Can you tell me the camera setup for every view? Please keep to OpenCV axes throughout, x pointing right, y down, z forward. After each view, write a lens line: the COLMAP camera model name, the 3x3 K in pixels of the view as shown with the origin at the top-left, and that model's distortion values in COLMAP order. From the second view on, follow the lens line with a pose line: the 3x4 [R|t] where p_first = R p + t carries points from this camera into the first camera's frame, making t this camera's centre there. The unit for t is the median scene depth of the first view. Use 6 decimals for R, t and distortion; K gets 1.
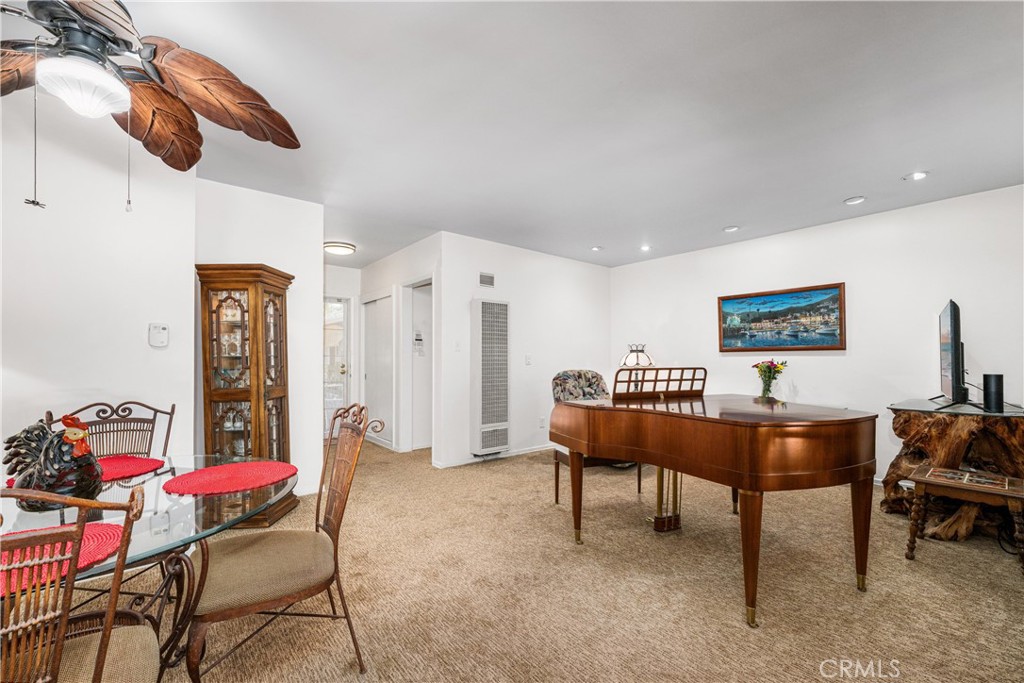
lens RADIAL K [[424.6, 0, 532.1], [0, 424.6, 363.0], [0, 0, 1]] dist [0.004445, 0.000058]
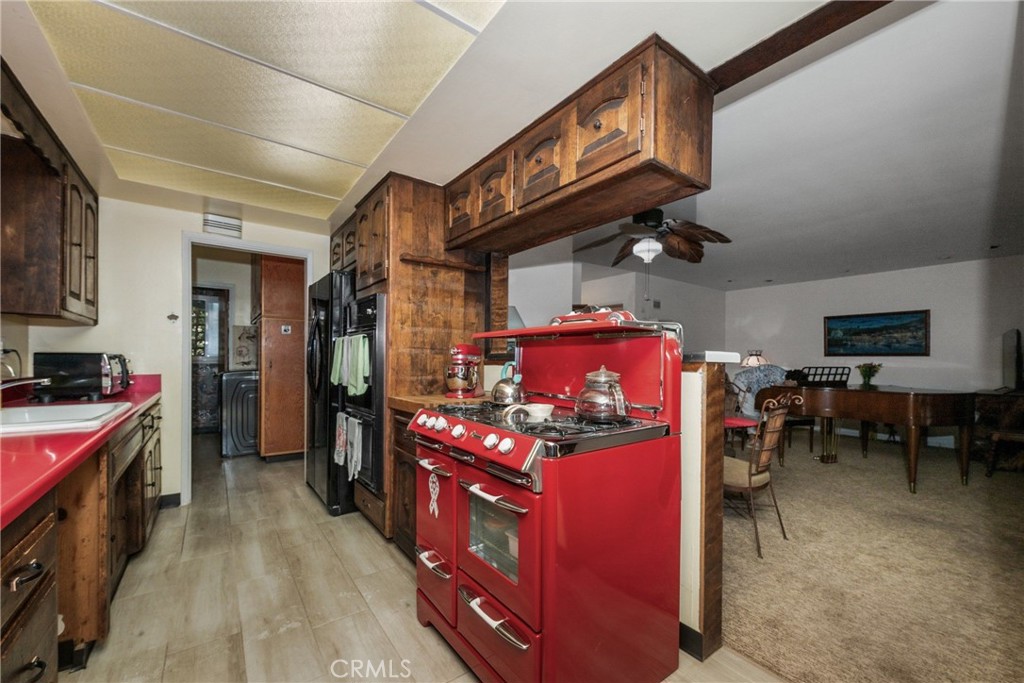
lens RADIAL K [[410.4, 0, 511.7], [0, 410.4, 358.9], [0, 0, 1]] dist [-0.004024, 0.000467]
pose [[0.996115, 0.012091, -0.087228, -0.518183], [-0.012455, 0.999916, -0.003635, 0.000763], [0.087177, 0.004708, 0.996182, -0.473363]]
